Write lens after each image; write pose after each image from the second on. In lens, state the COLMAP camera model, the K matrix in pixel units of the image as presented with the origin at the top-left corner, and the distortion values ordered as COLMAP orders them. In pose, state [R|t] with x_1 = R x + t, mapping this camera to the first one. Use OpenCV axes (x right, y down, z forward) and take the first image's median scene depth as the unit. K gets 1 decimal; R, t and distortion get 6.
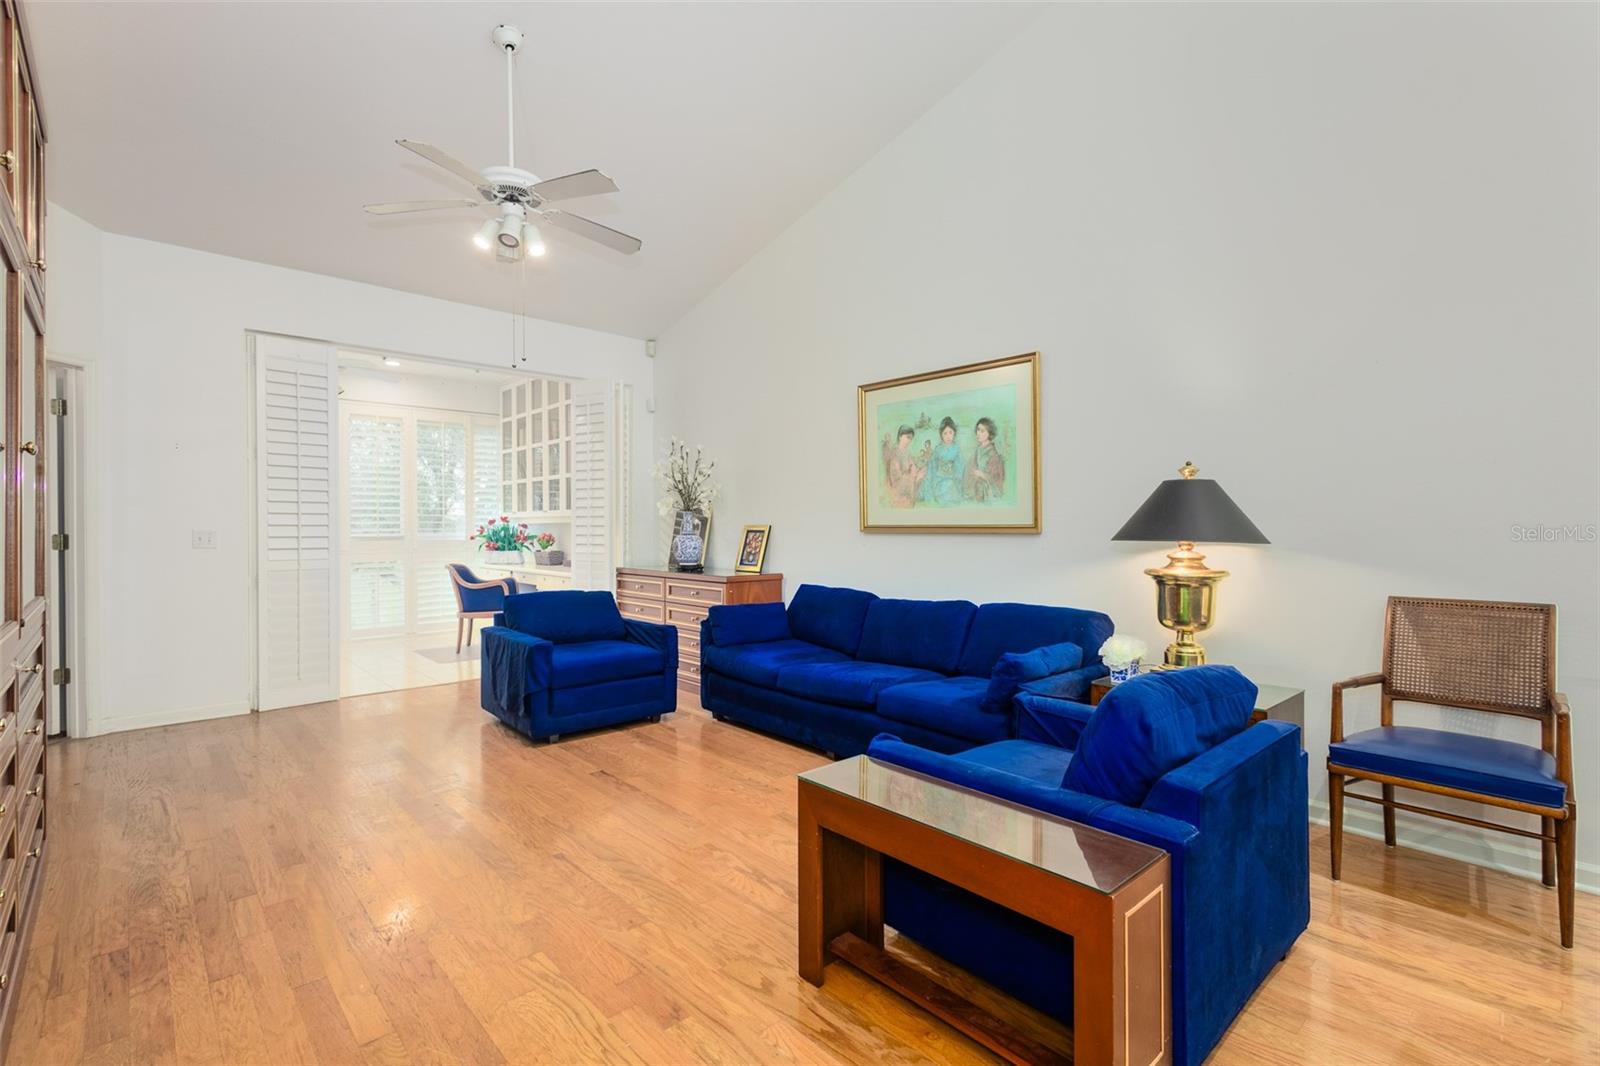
lens RADIAL K [[733.1, 0, 798.3], [0, 733.1, 536.8], [0, 0, 1]] dist [0.005532, -0.002844]
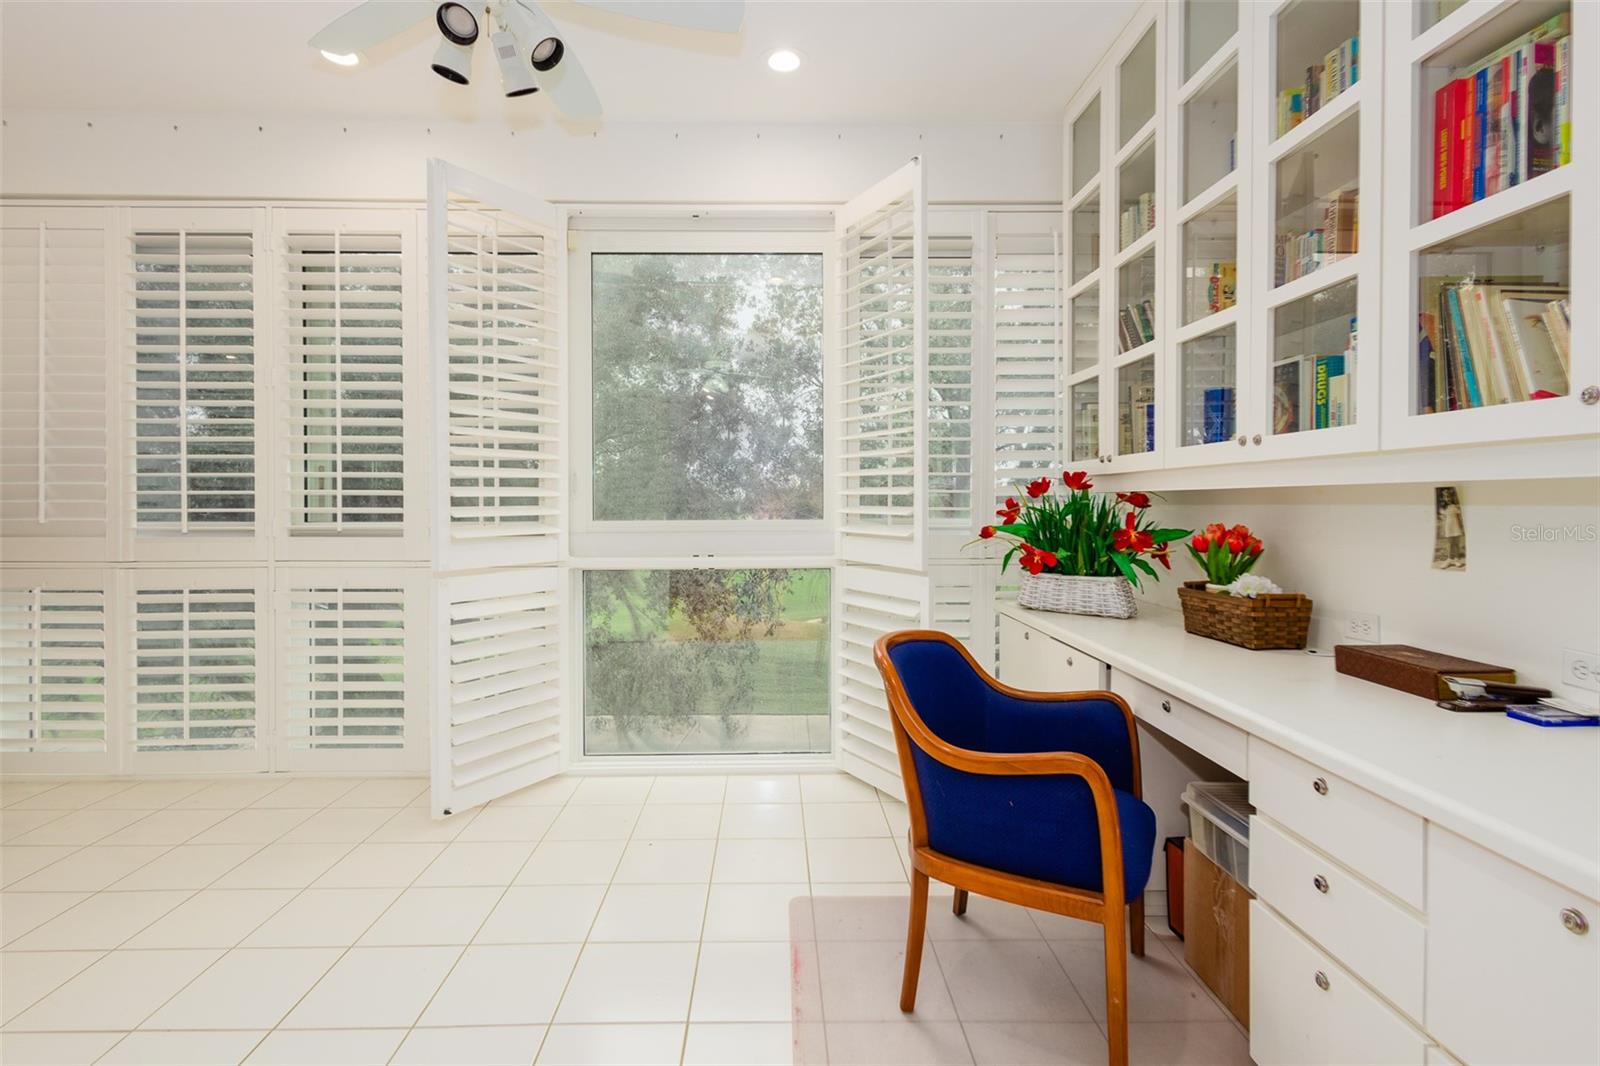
lens RADIAL K [[741.7, 0, 775.0], [0, 741.7, 508.8], [0, 0, 1]] dist [0.004982, -0.001949]
pose [[0.747136, 0.009461, -0.664604, -0.475173], [-0.004974, 0.999950, 0.008643, -0.021711], [0.664653, -0.003152, 0.747145, 1.121610]]
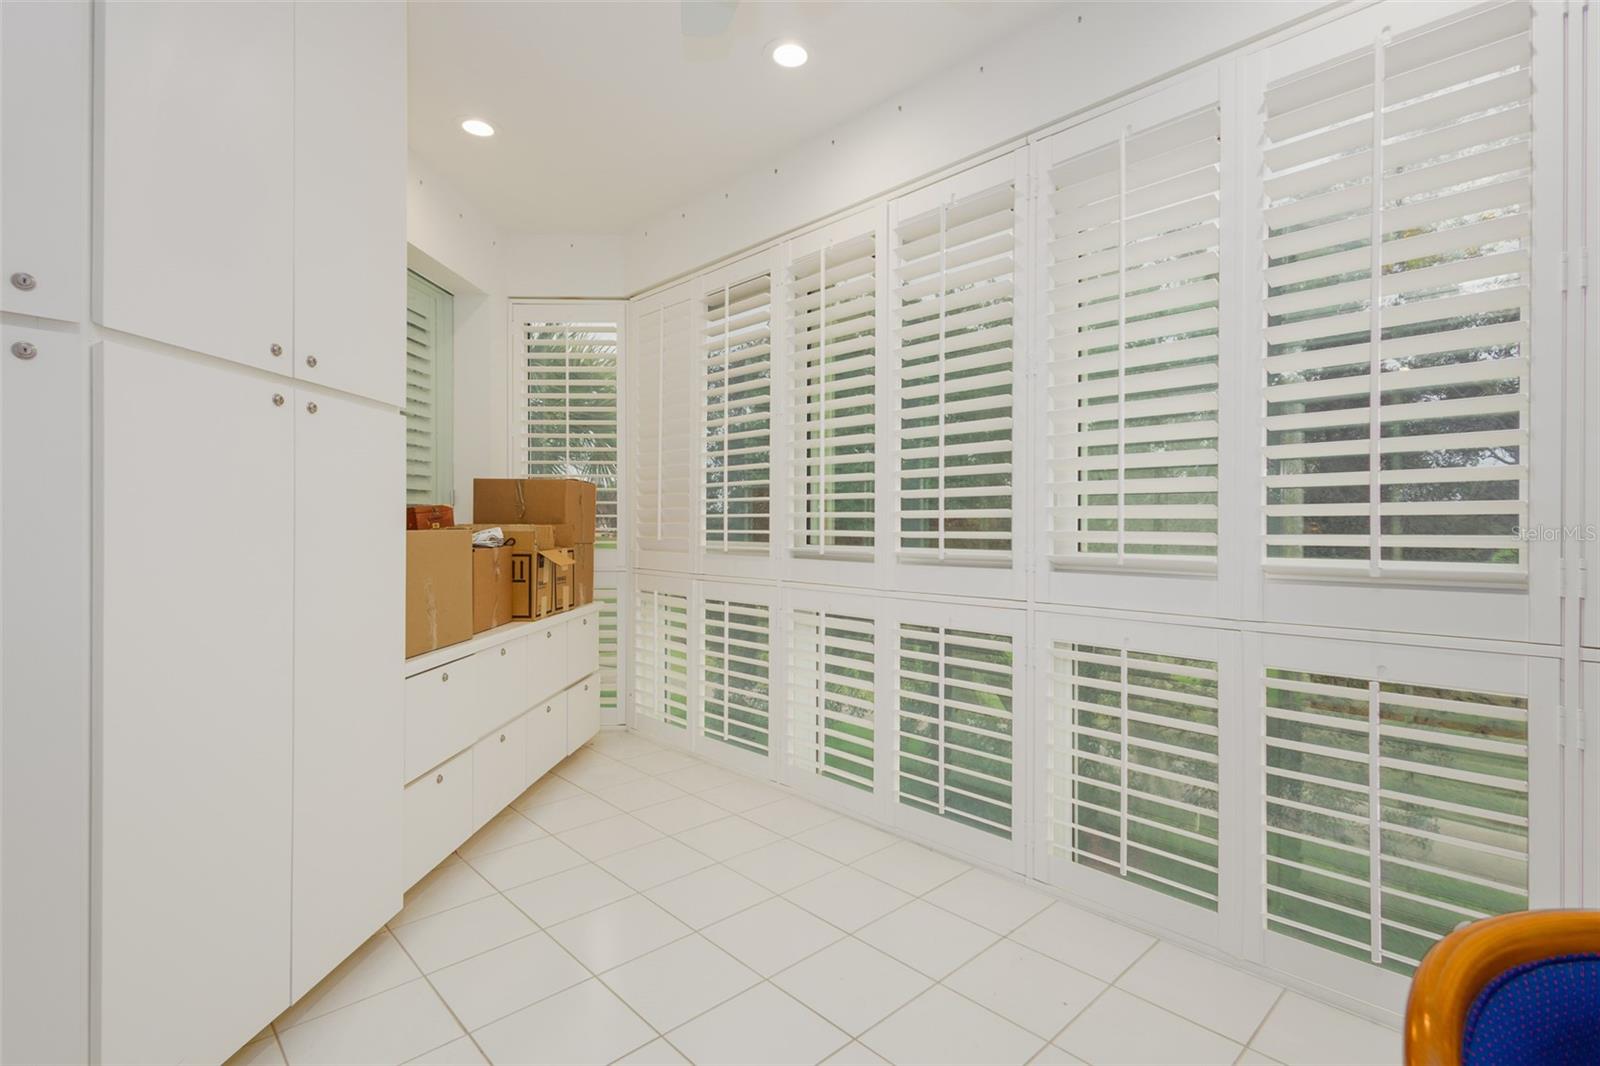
lens RADIAL K [[741.7, 0, 827.9], [0, 741.7, 528.1], [0, 0, 1]] dist [0.004982, -0.001949]
pose [[0.031526, 0.008027, -0.999471, -0.548585], [-0.009503, 0.999925, 0.007730, -0.022043], [0.999458, 0.009254, 0.031600, 1.317844]]
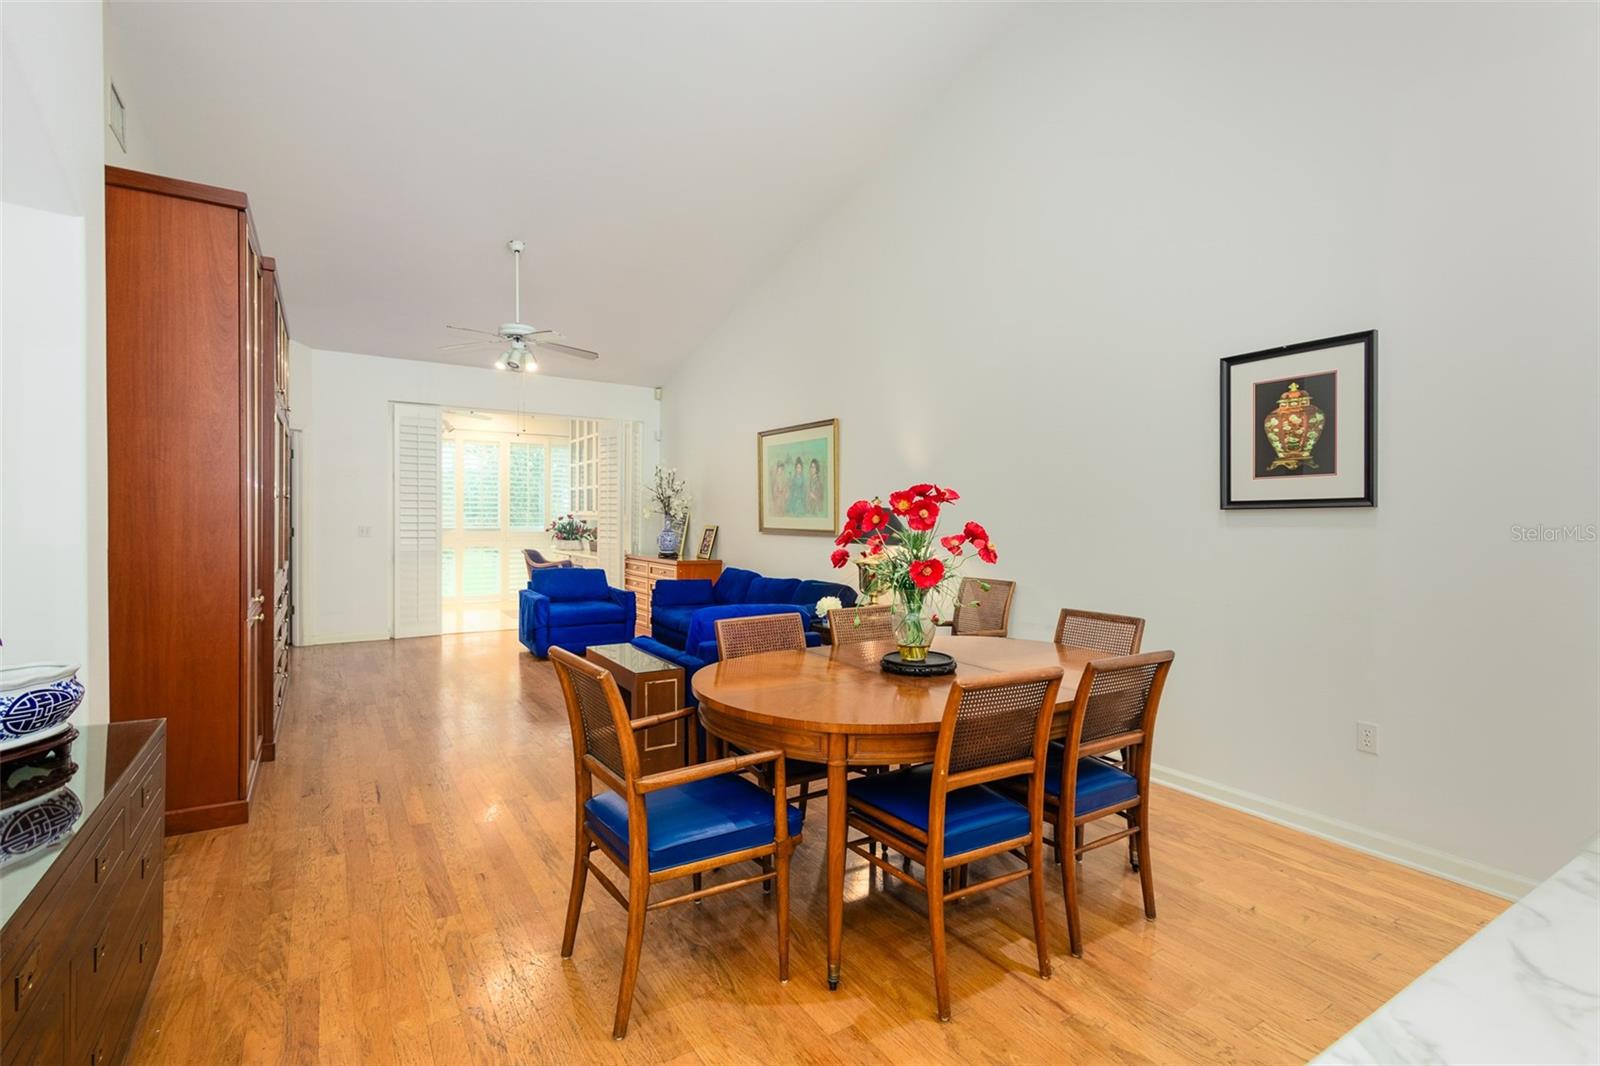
lens RADIAL K [[733.1, 0, 788.0], [0, 733.1, 531.4], [0, 0, 1]] dist [0.005532, -0.002844]
pose [[0.984186, 0.010690, -0.176817, 0.392047], [-0.009310, 0.999919, 0.008636, -0.019981], [0.176895, -0.006853, 0.984206, -0.425037]]
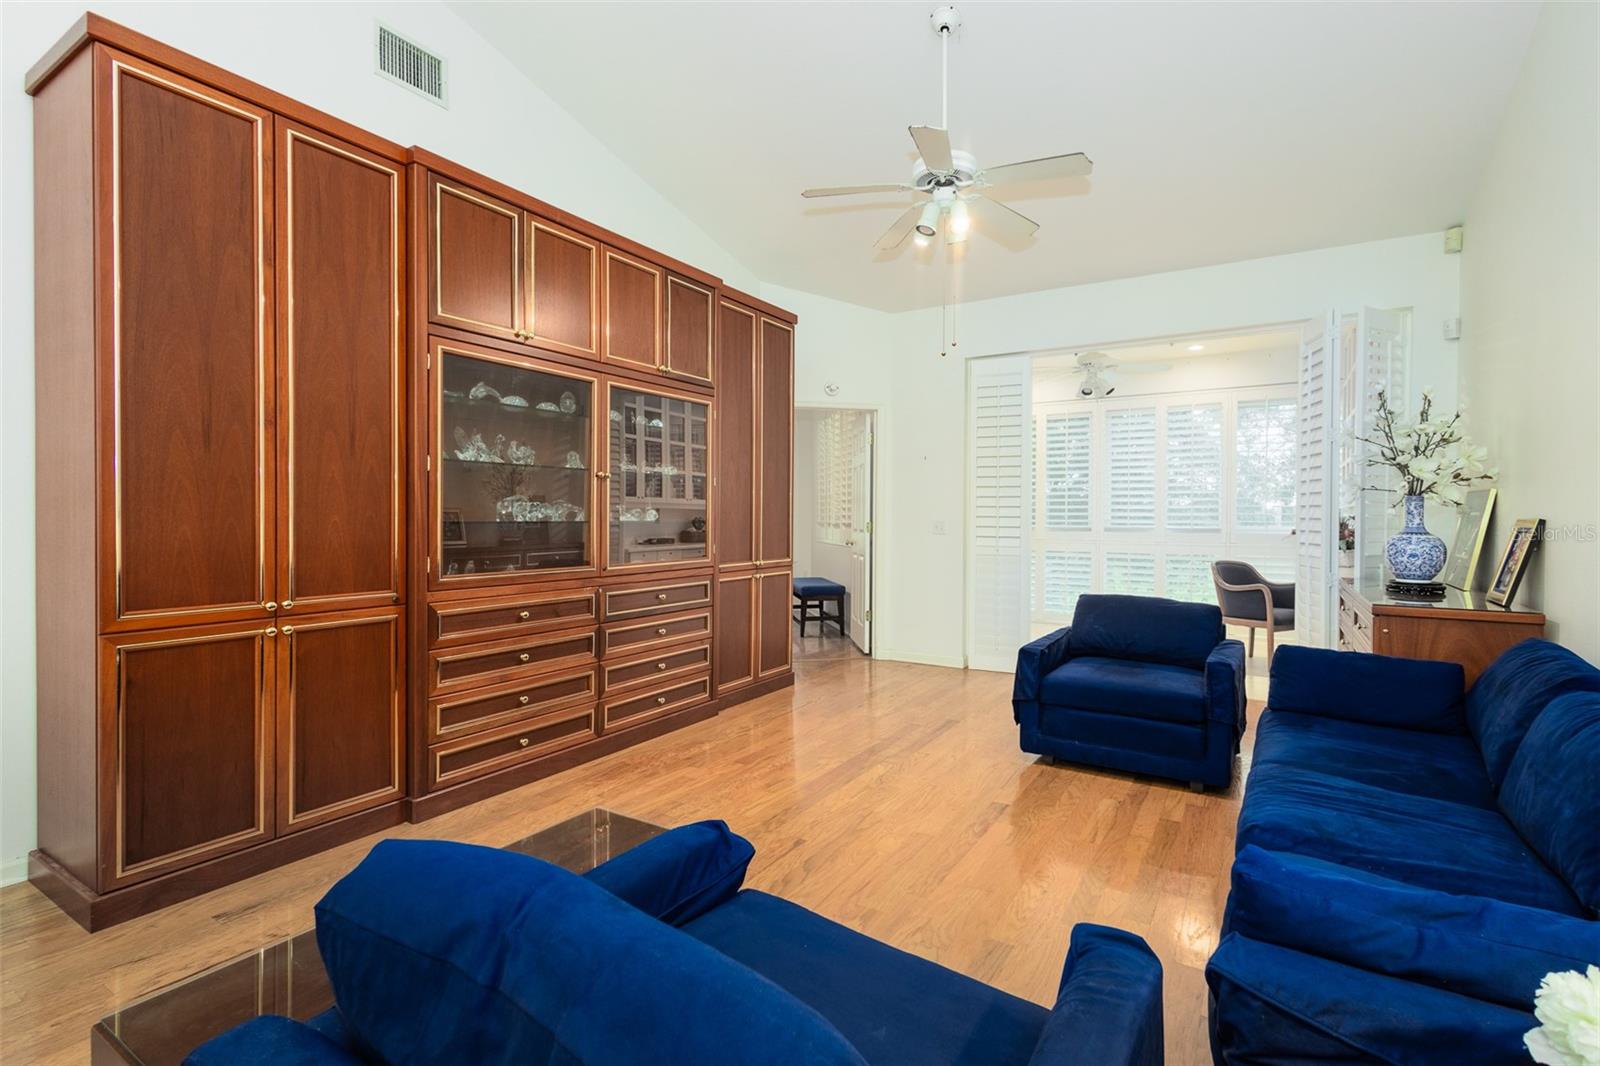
lens RADIAL K [[733.1, 0, 815.1], [0, 733.1, 528.5], [0, 0, 1]] dist [0.005532, -0.002844]
pose [[0.274627, 0.017560, -0.961391, 0.364815], [-0.016099, 0.999777, 0.013662, -0.008530], [0.961416, 0.011725, 0.274848, 0.408945]]
